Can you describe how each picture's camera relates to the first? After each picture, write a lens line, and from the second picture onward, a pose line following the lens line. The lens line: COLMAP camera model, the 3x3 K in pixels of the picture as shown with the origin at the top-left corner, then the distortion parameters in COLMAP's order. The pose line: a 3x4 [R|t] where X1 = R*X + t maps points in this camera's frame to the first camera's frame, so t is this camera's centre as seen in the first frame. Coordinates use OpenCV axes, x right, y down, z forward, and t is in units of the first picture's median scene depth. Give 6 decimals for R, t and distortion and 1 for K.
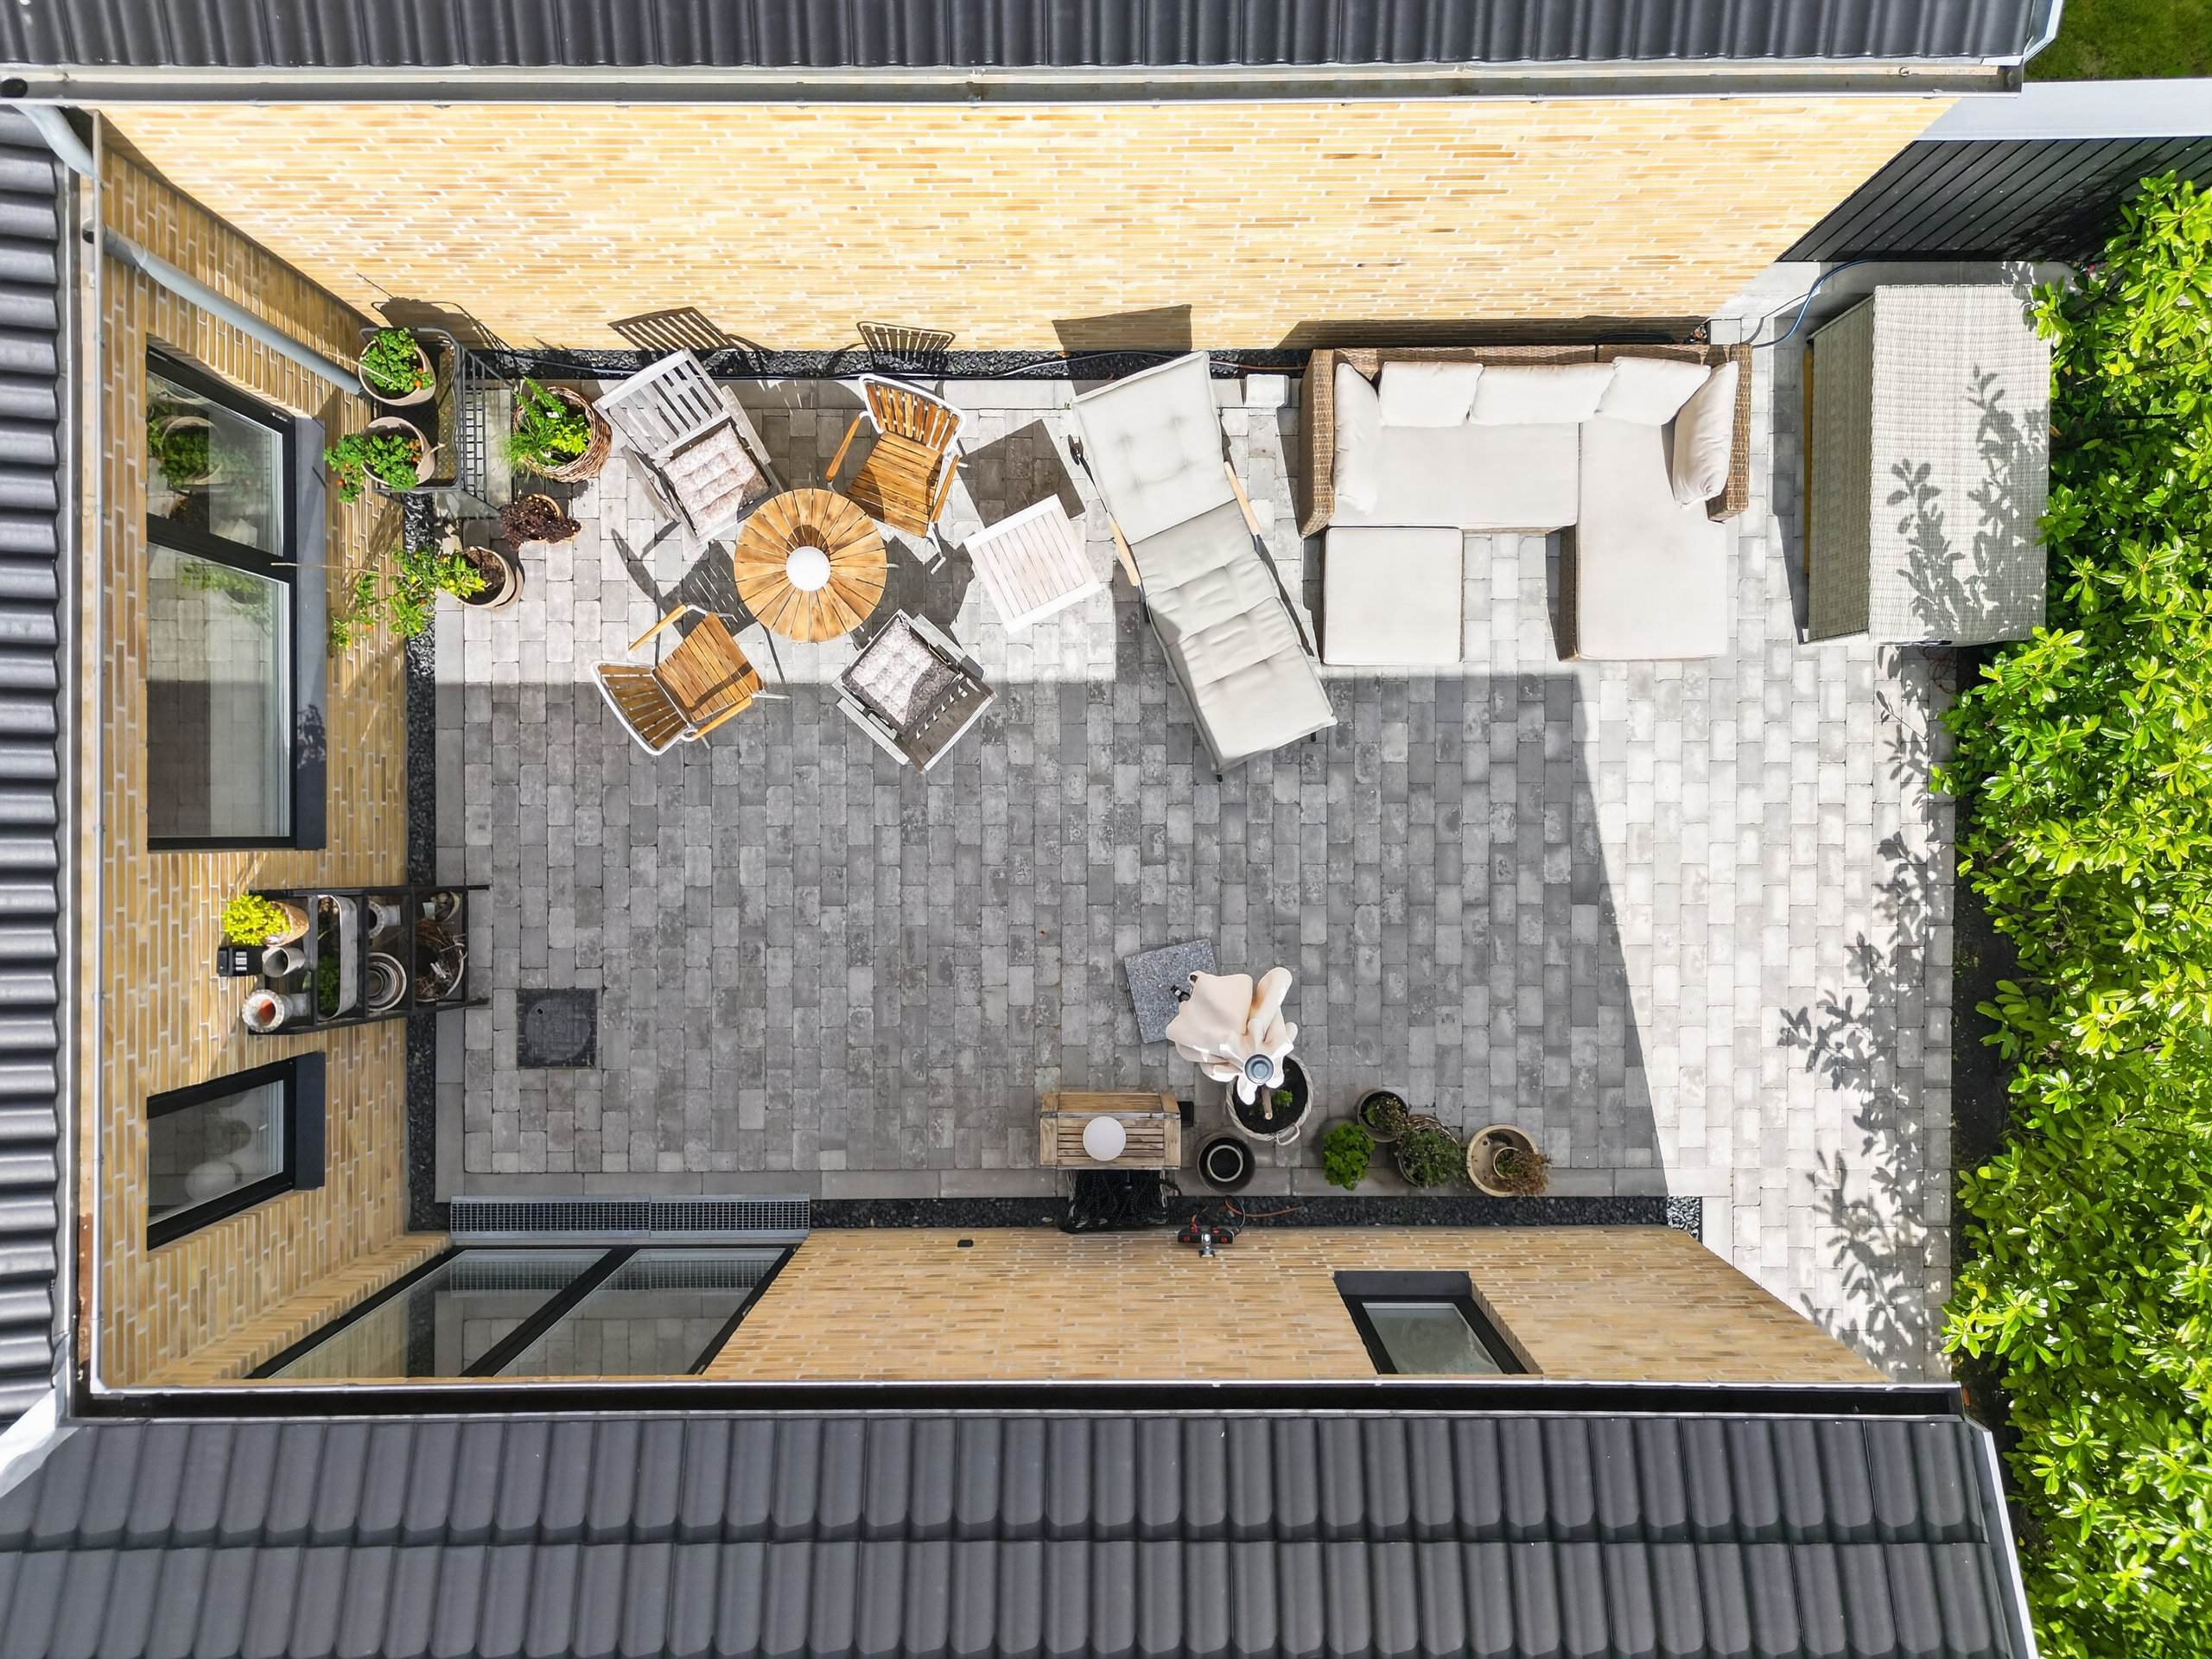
lens RADIAL K [[1556.7, 0, 1106.0], [0, 1556.7, 829.5], [0, 0, 1]] dist [0.042055, 0.000279]
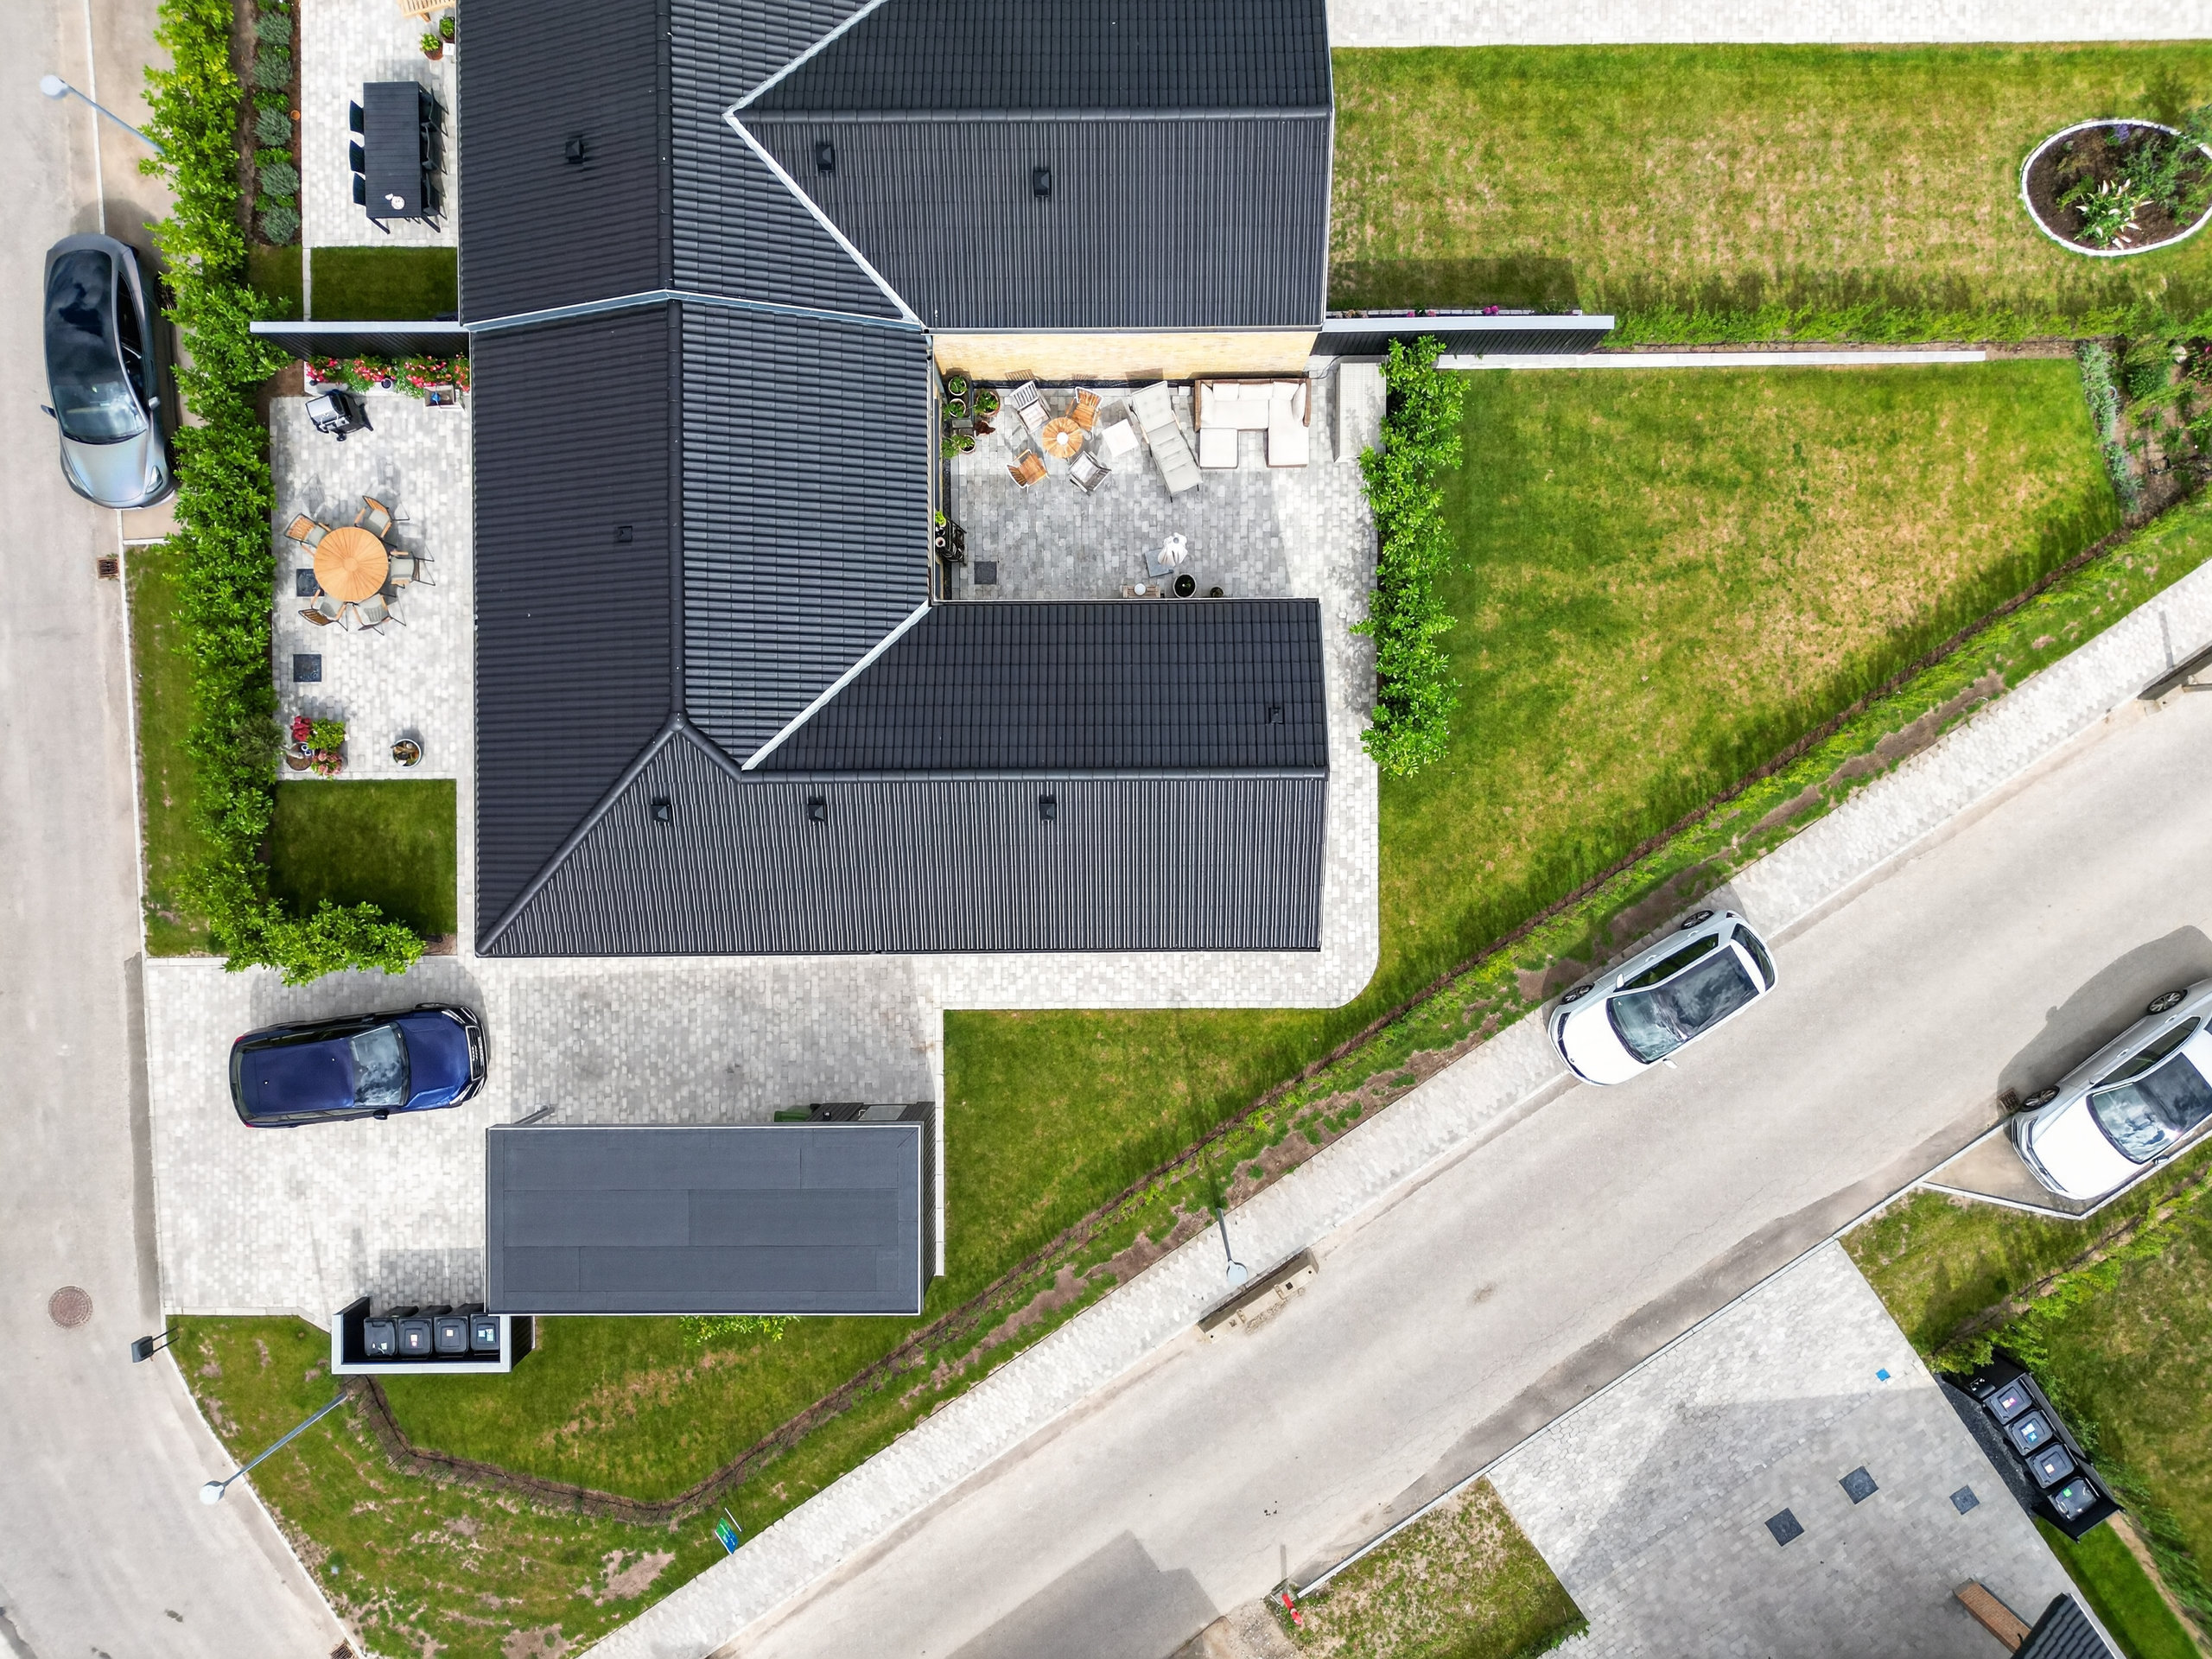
lens RADIAL K [[1529.7, 0, 1109.0], [0, 1529.7, 876.8], [0, 0, 1]] dist [0.005075, 0.000435]
pose [[0.999934, -0.000451, -0.011487, -0.029989], [0.000908, 0.999209, 0.039766, 0.691121], [0.011459, -0.039773, 0.999143, -2.545978]]
